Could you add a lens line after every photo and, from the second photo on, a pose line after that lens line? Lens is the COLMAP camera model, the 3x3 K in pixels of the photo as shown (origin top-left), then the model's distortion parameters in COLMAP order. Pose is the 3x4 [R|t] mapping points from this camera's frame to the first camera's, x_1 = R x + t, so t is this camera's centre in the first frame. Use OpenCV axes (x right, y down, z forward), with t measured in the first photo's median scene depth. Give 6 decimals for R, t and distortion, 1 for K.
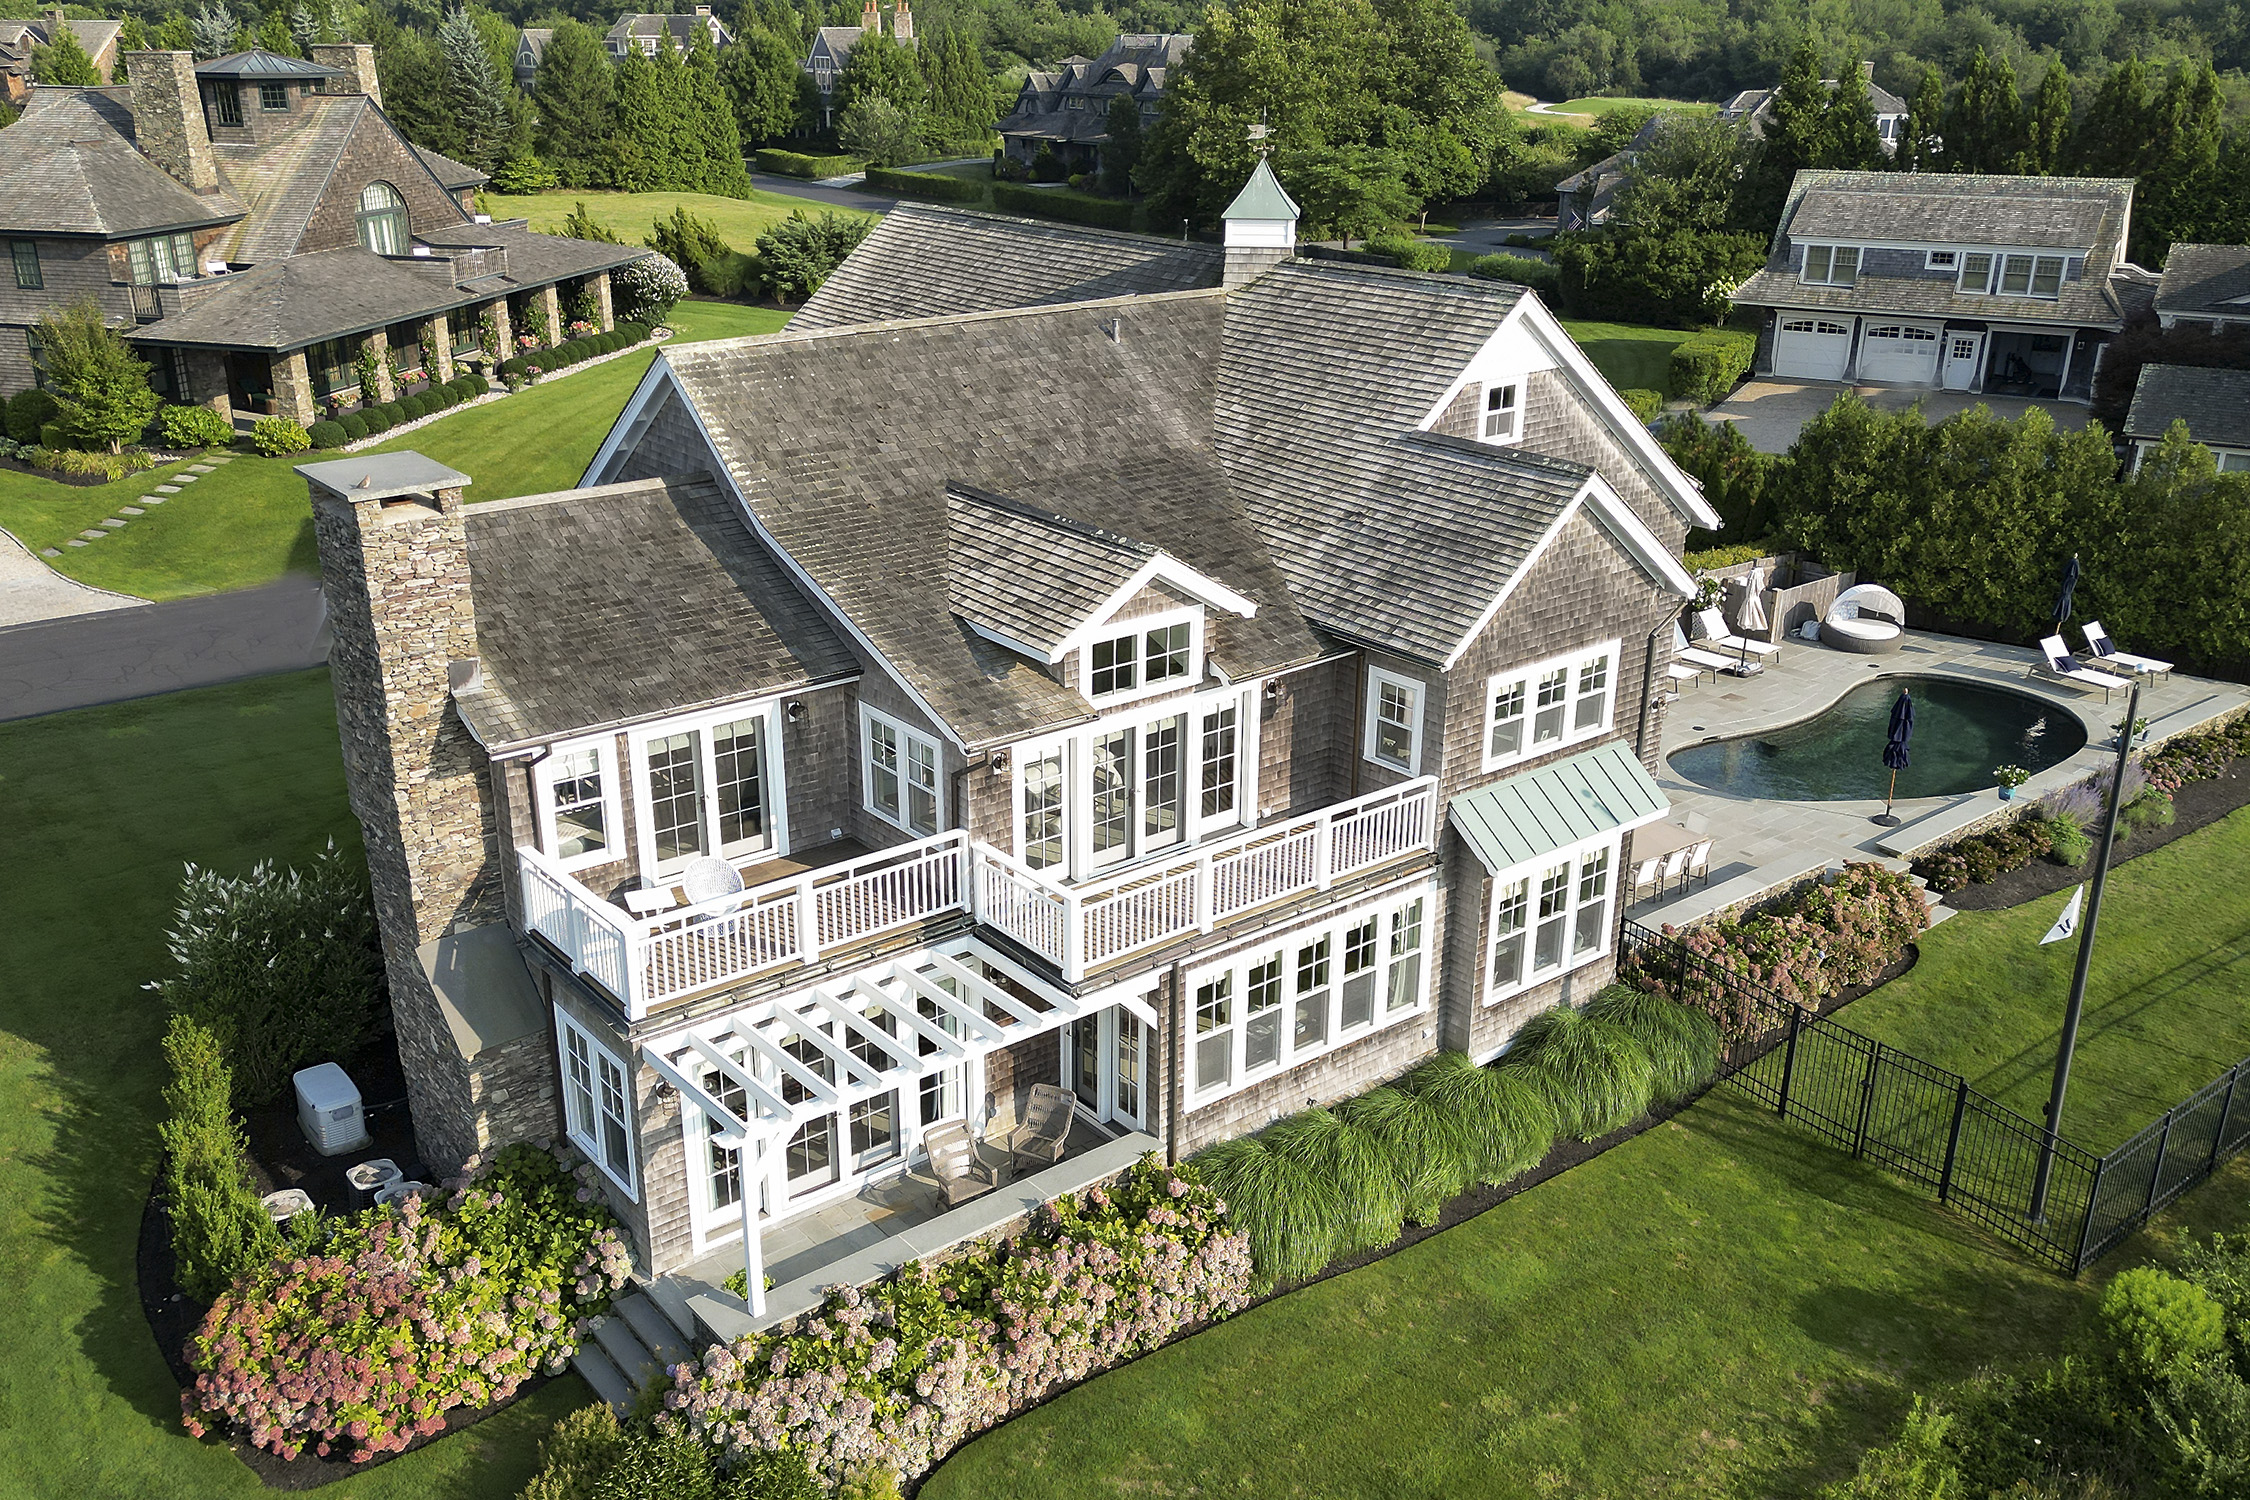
lens RADIAL K [[1867.3, 0, 1121.7], [0, 1867.3, 745.9], [0, 0, 1]] dist [0.044783, 0.003207]
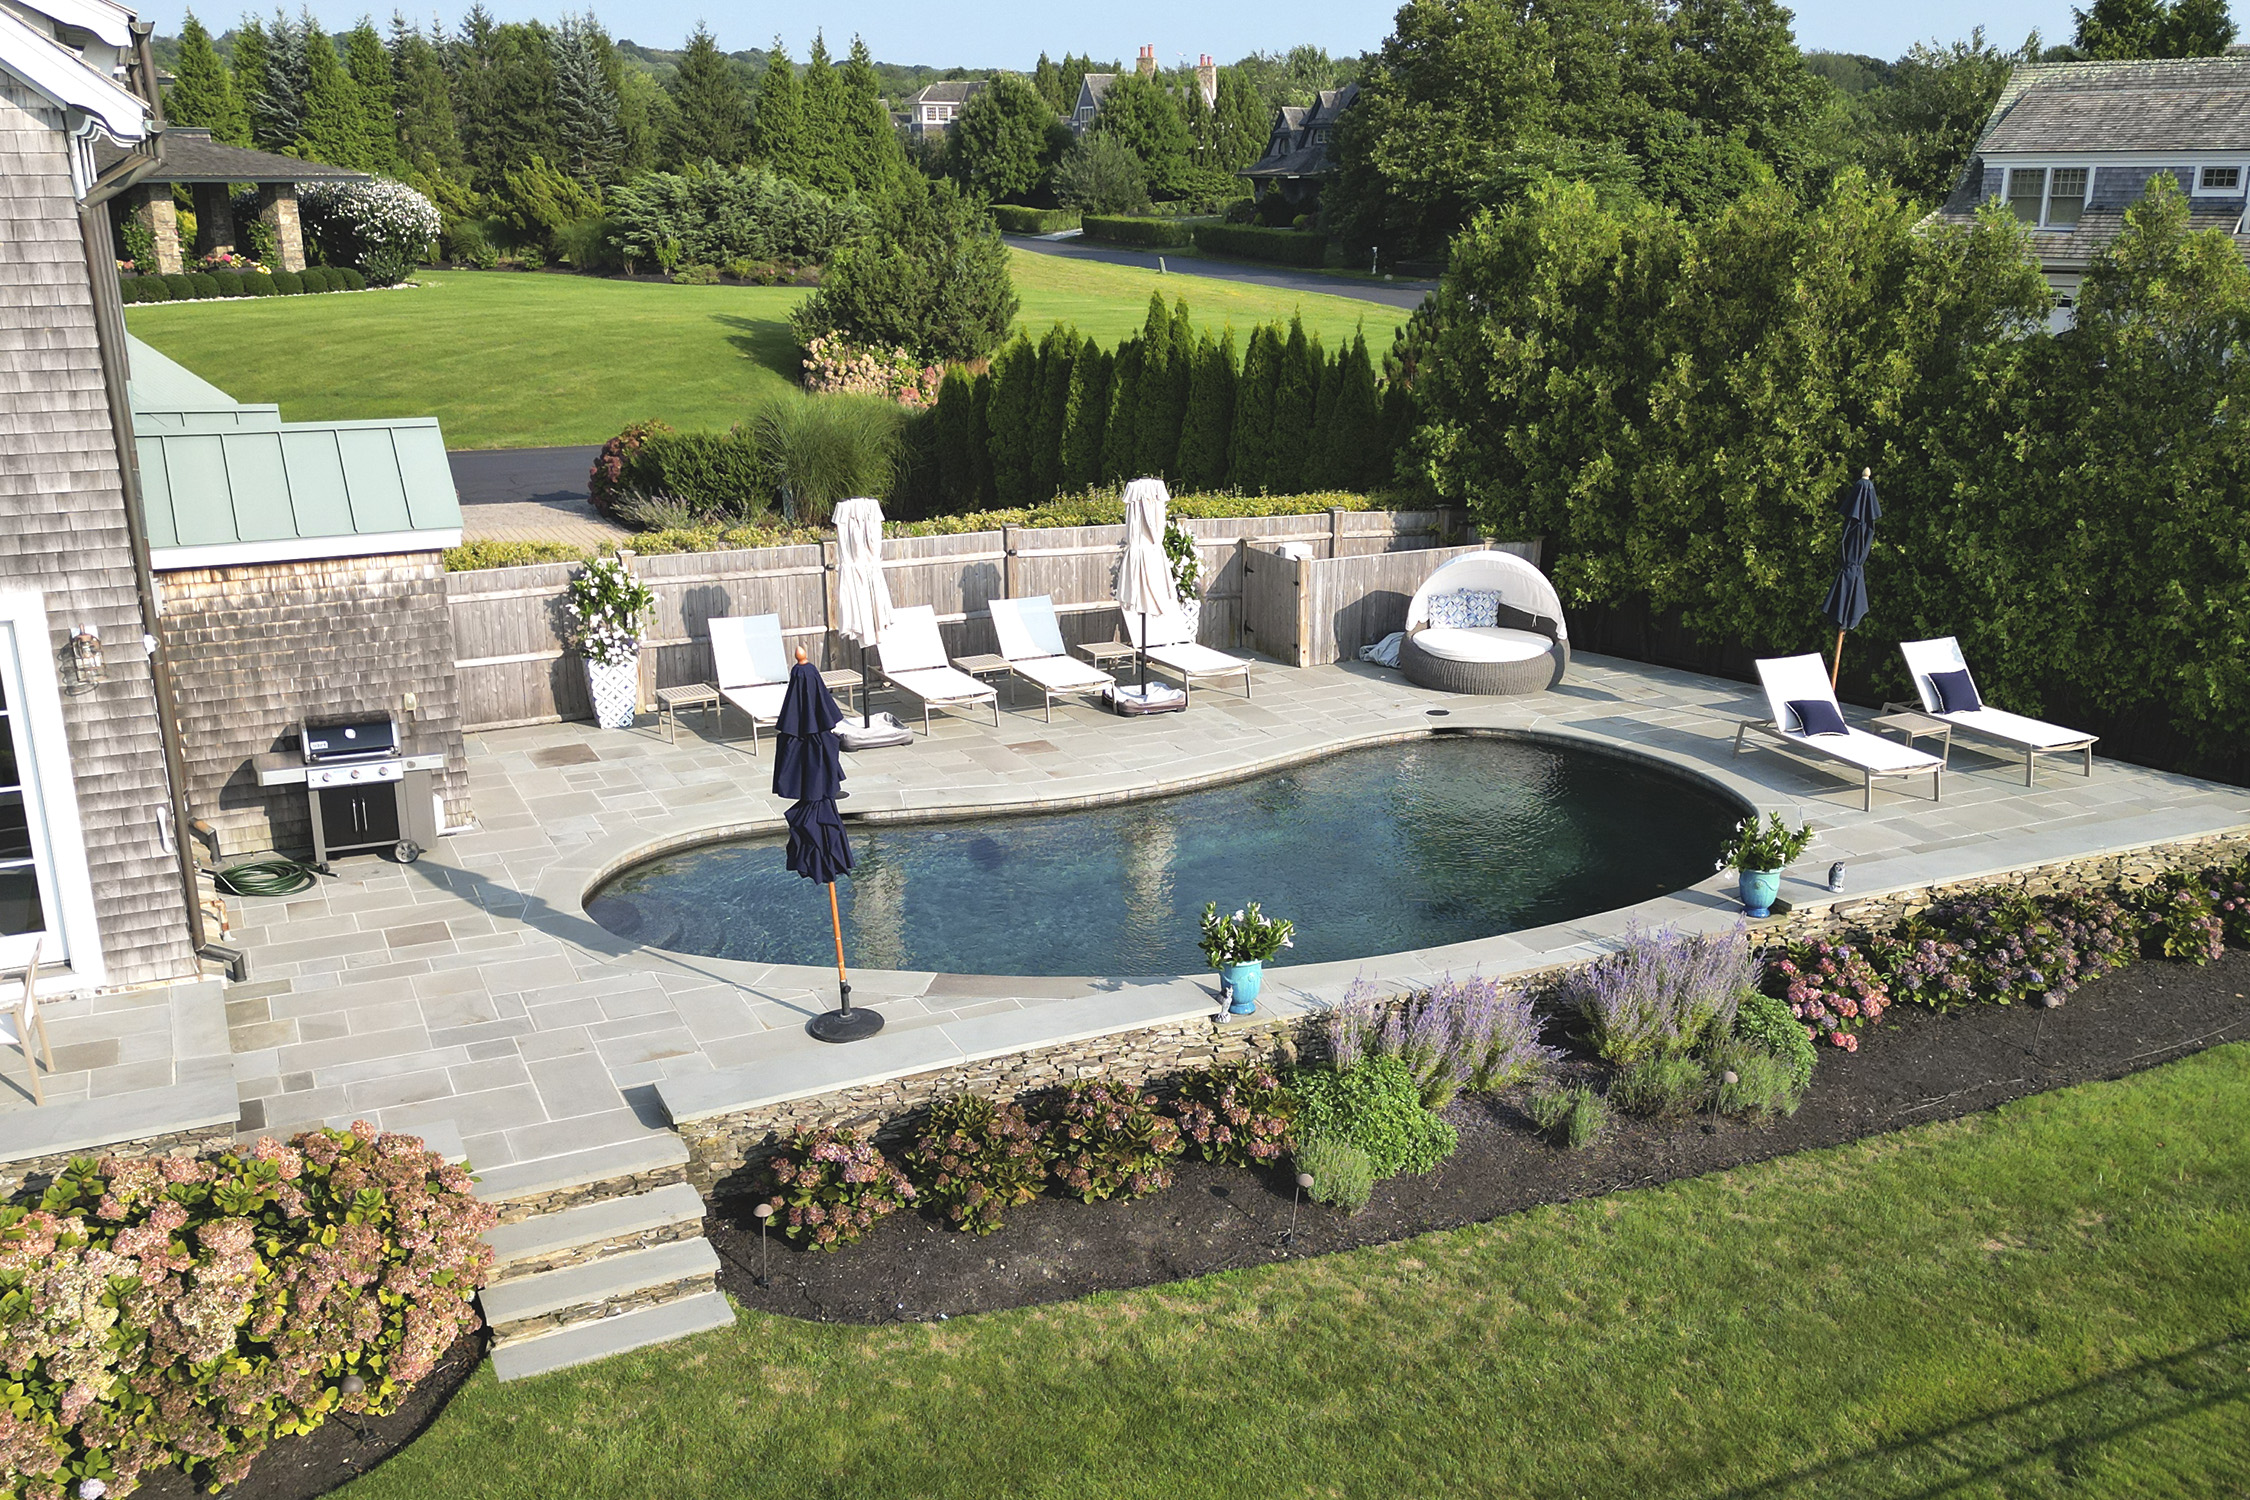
lens RADIAL K [[2083.0, 0, 1127.0], [0, 2083.0, 757.6], [0, 0, 1]] dist [0.047523, 0.000000]
pose [[0.977124, 0.058910, -0.204350, 0.234876], [-0.075215, 0.994495, -0.072956, 0.005980], [0.198927, 0.086658, 0.976175, 0.269624]]
